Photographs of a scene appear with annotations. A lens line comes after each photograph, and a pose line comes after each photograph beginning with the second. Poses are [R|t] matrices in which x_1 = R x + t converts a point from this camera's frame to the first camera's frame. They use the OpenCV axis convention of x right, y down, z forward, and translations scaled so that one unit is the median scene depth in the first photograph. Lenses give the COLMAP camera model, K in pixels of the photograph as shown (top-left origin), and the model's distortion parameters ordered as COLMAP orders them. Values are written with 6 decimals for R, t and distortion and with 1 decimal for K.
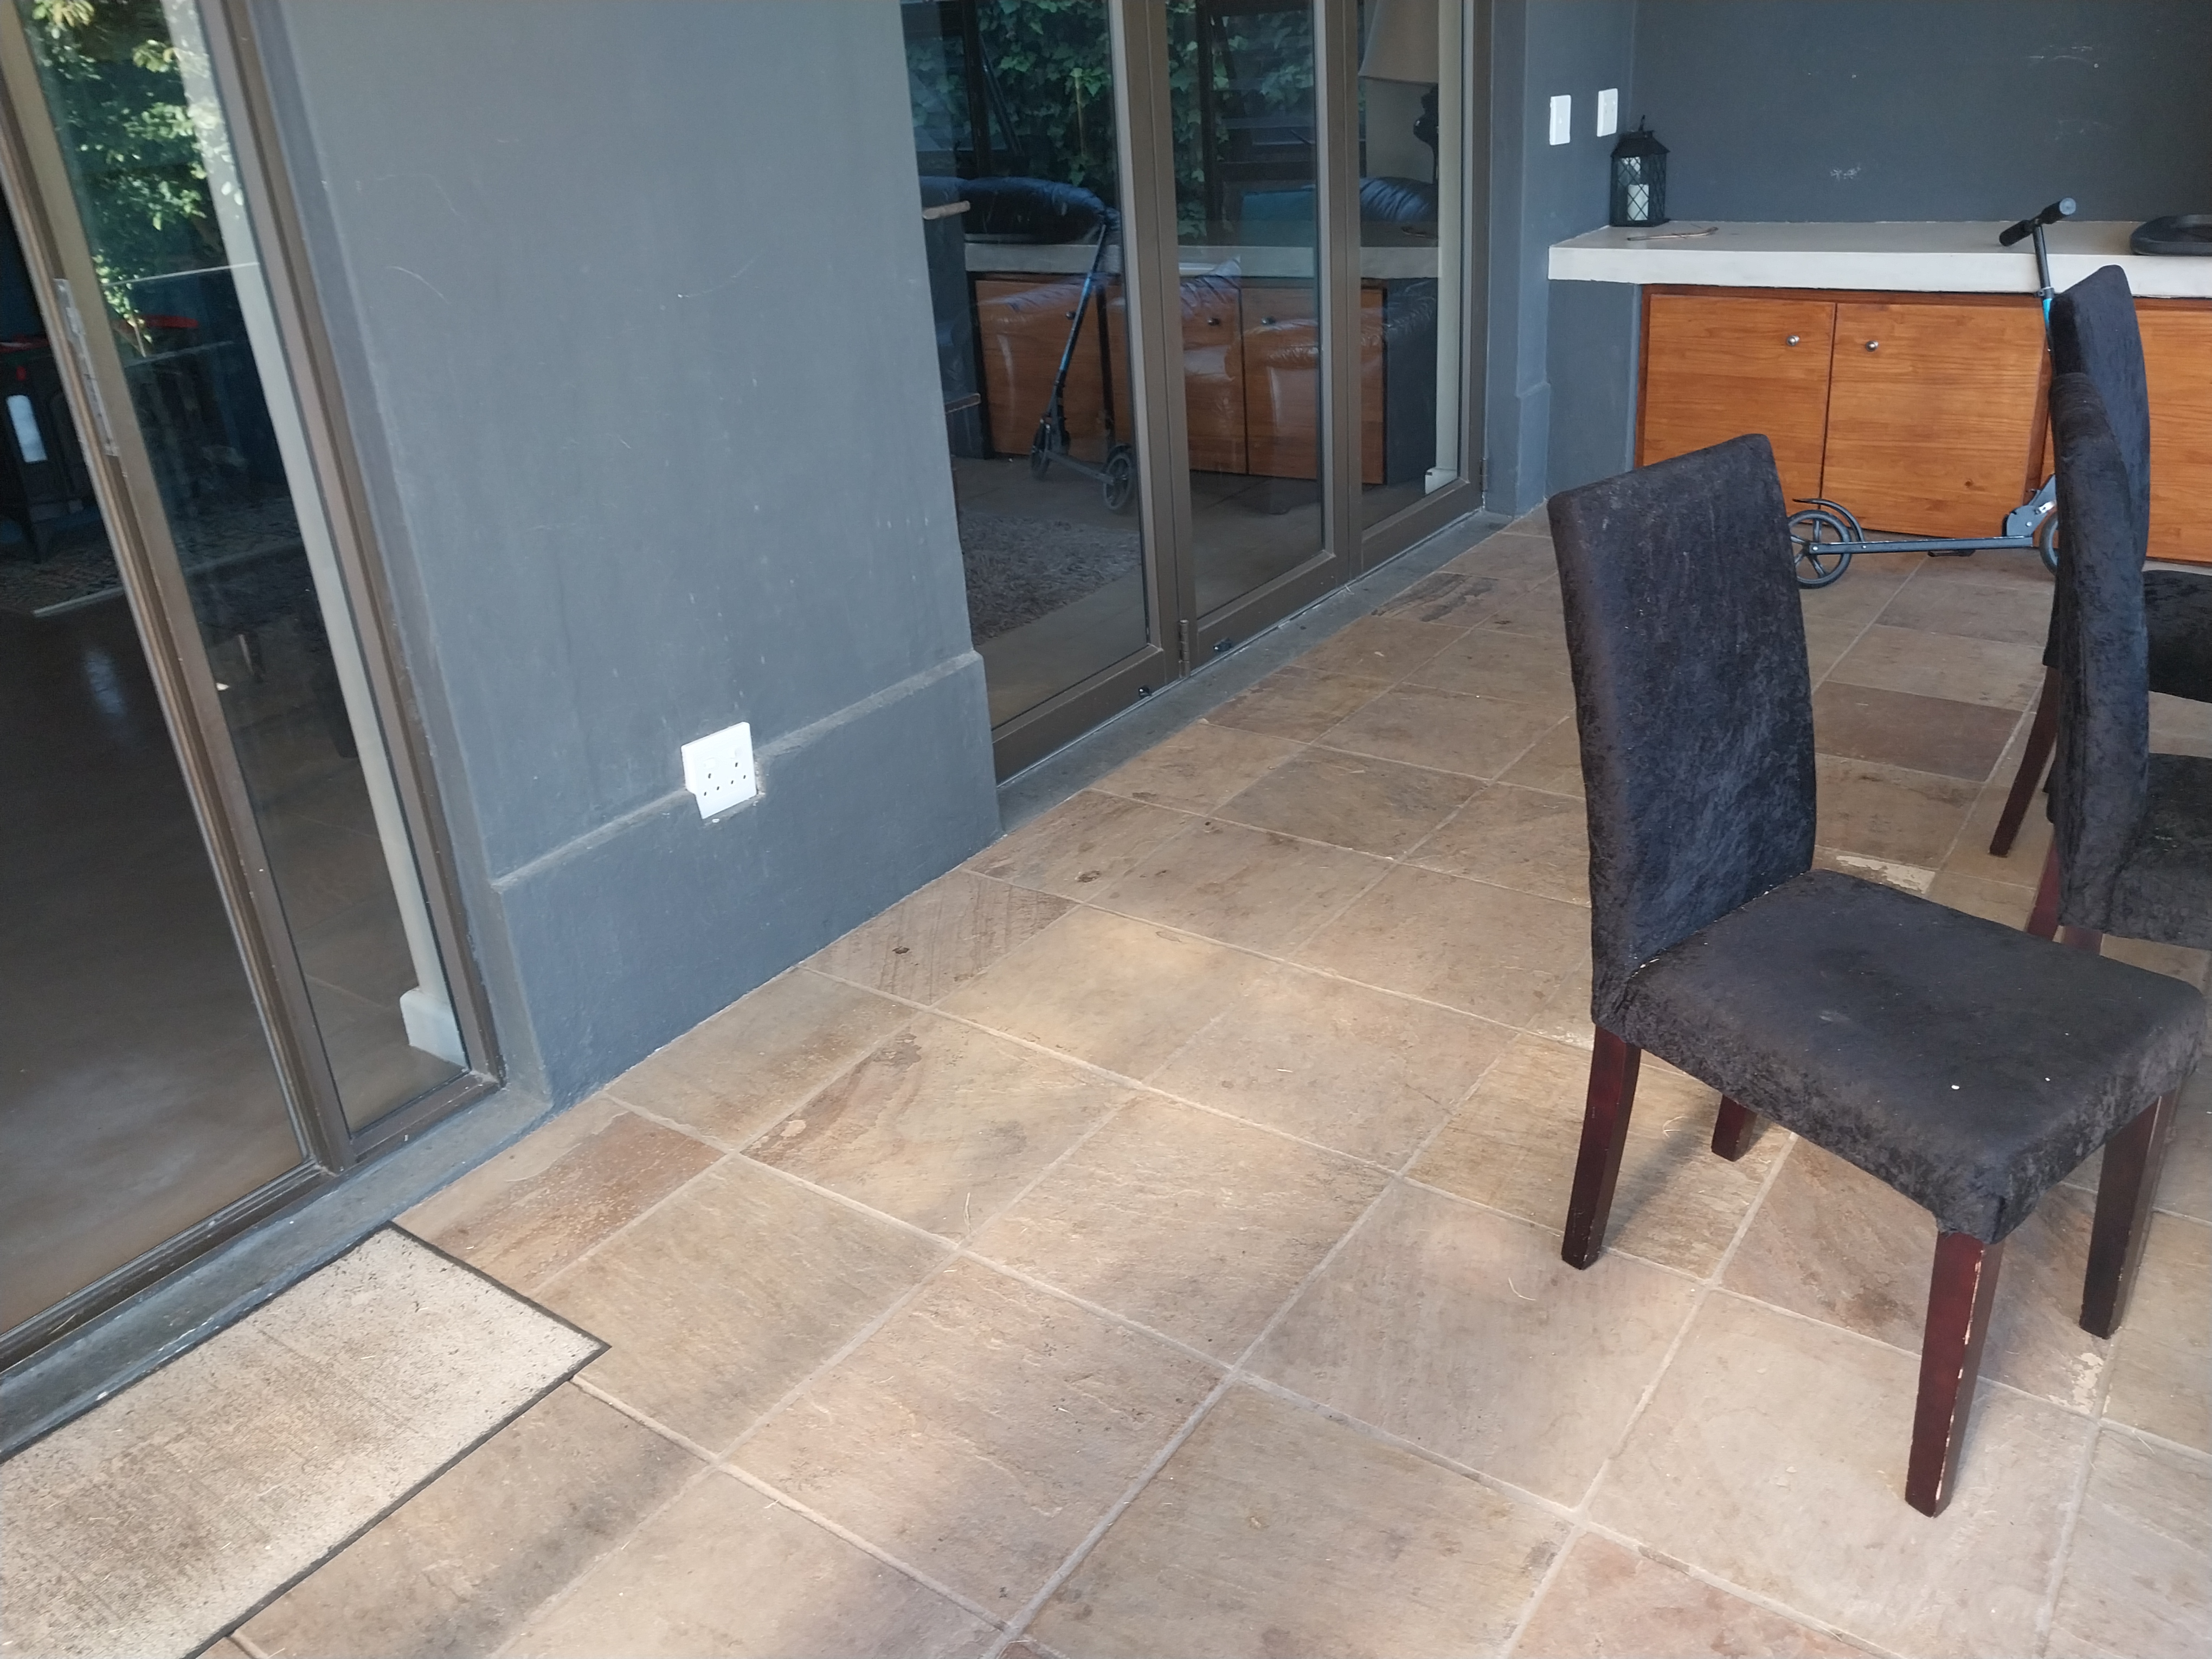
lens RADIAL K [[1765.3, 0, 1130.2], [0, 1765.3, 758.2], [0, 0, 1]] dist [0.037698, -0.049316]
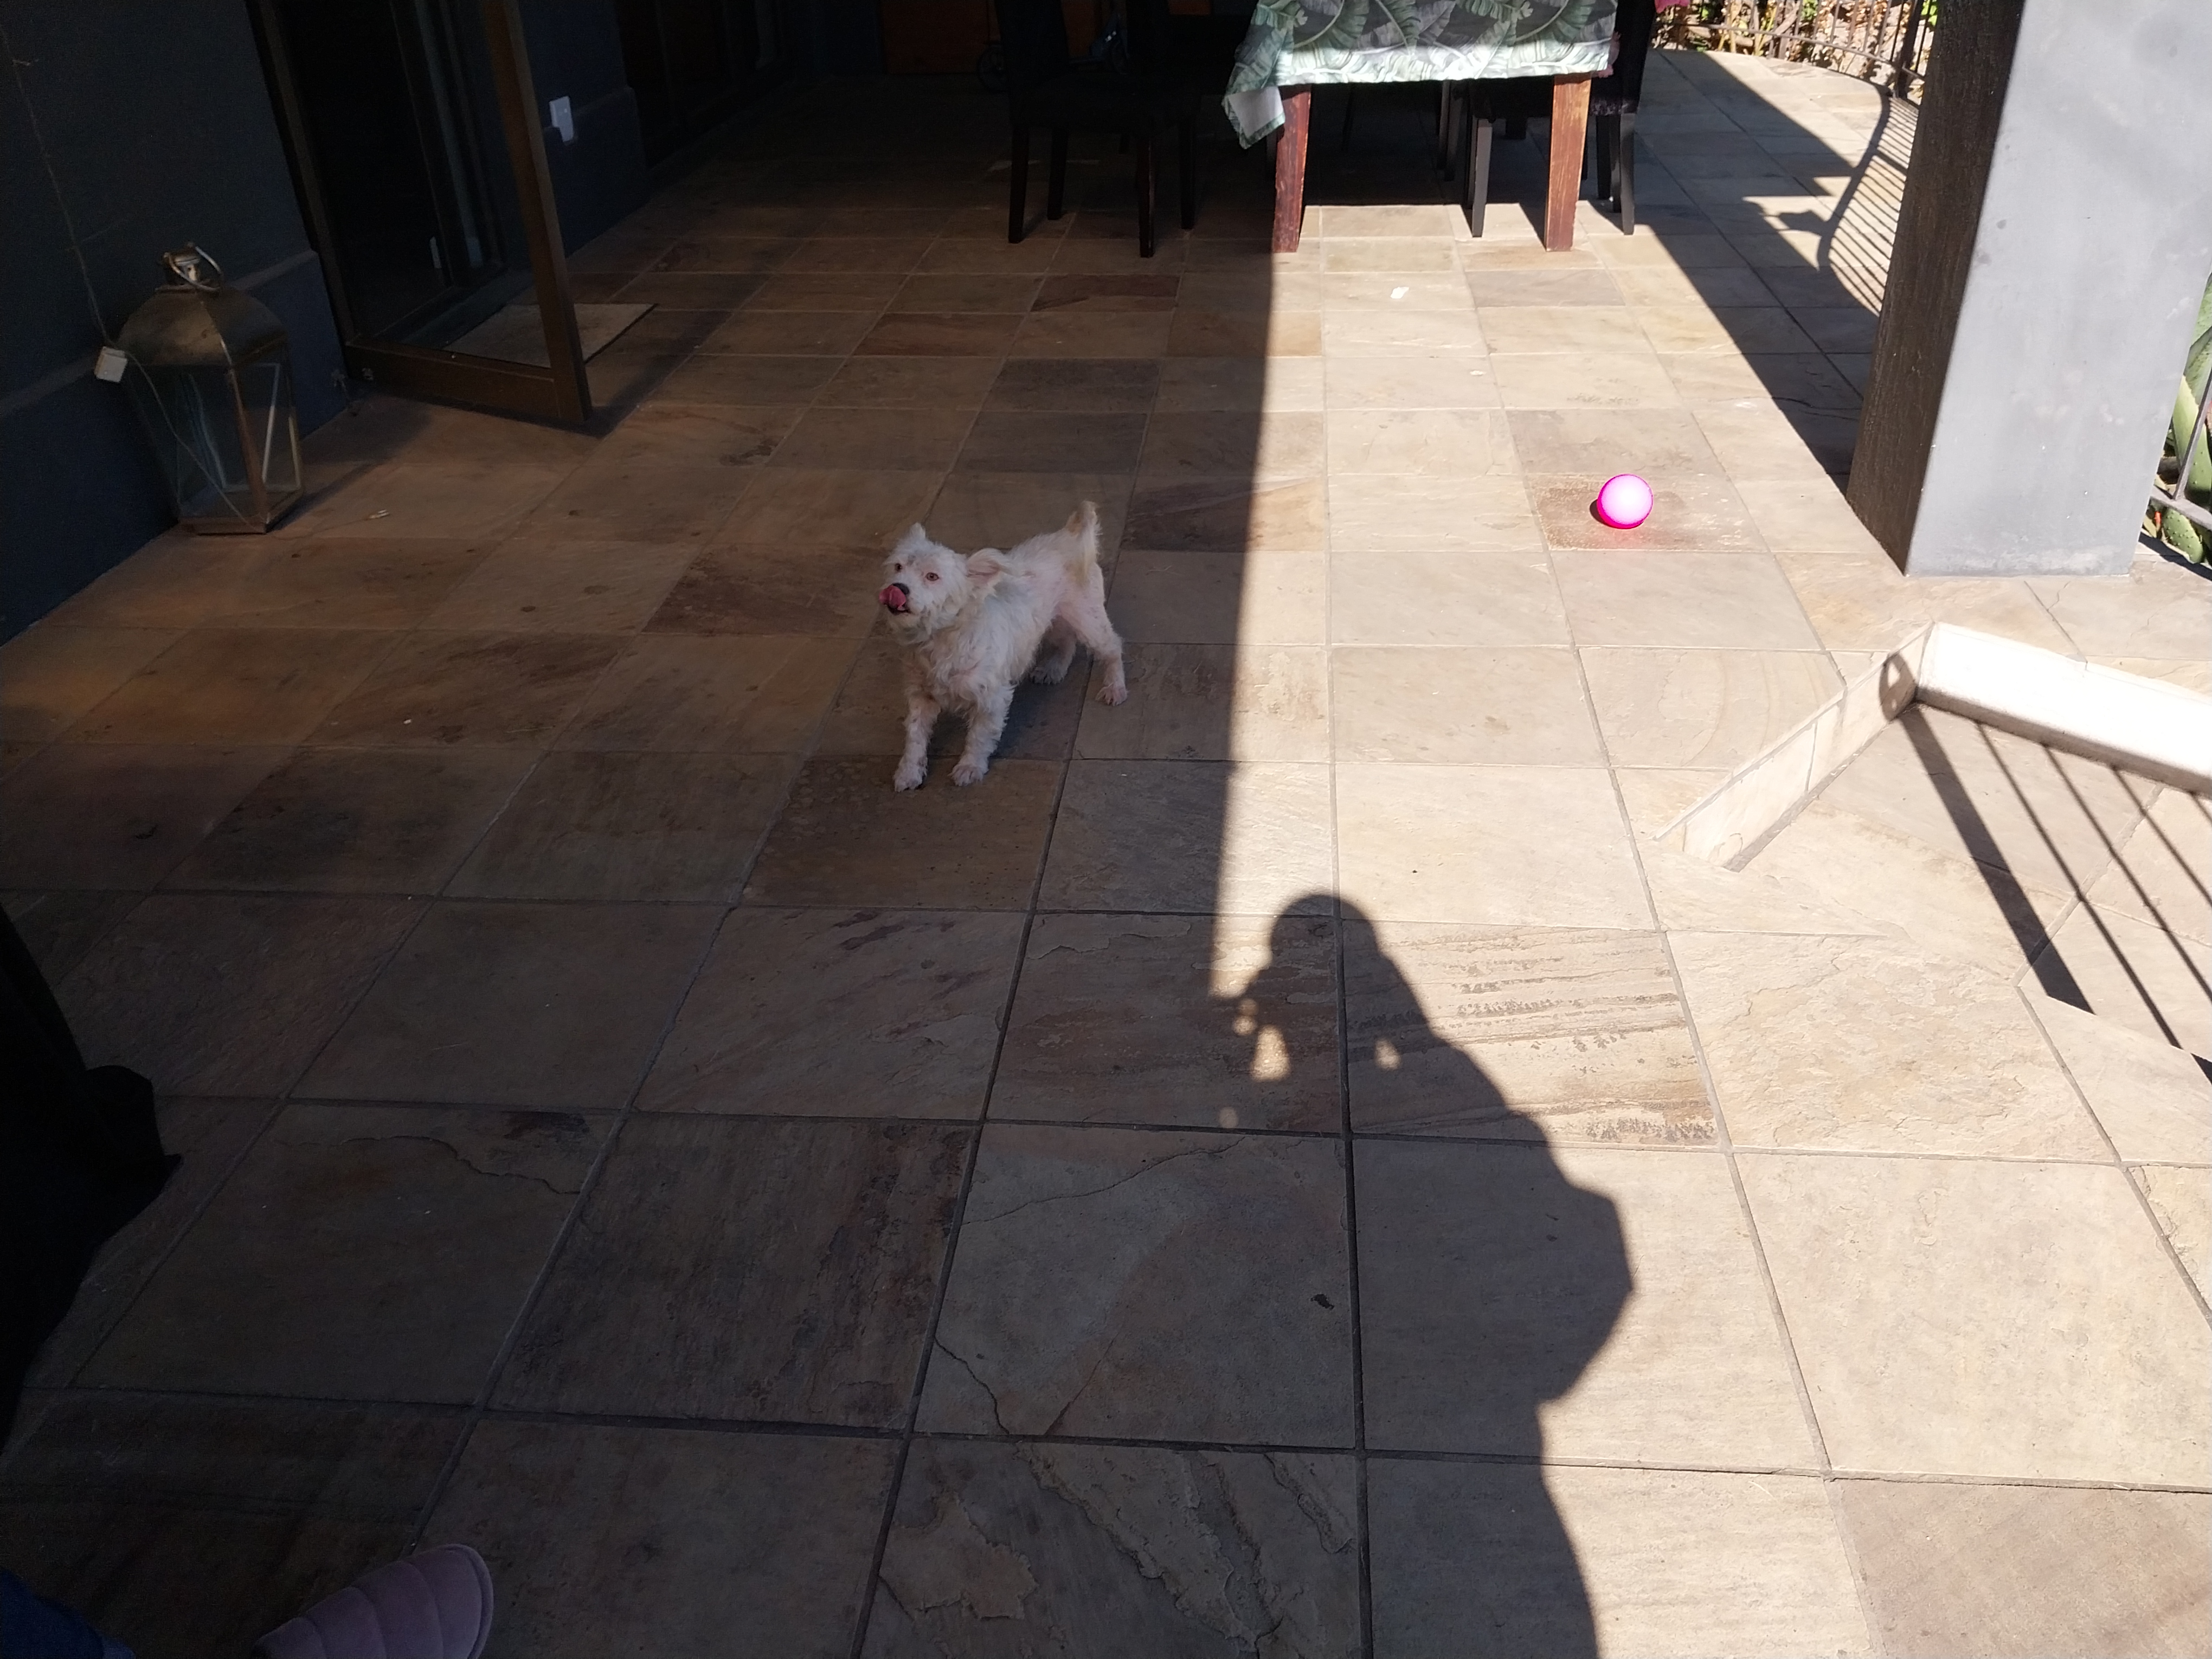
lens RADIAL K [[1765.3, 0, 1112.8], [0, 1765.3, 802.1], [0, 0, 1]] dist [0.037698, -0.049316]
pose [[0.875391, -0.212983, 0.433968, -0.735197], [0.160025, 0.974772, 0.155602, 0.557271], [-0.456161, -0.066767, 0.887389, -1.135454]]
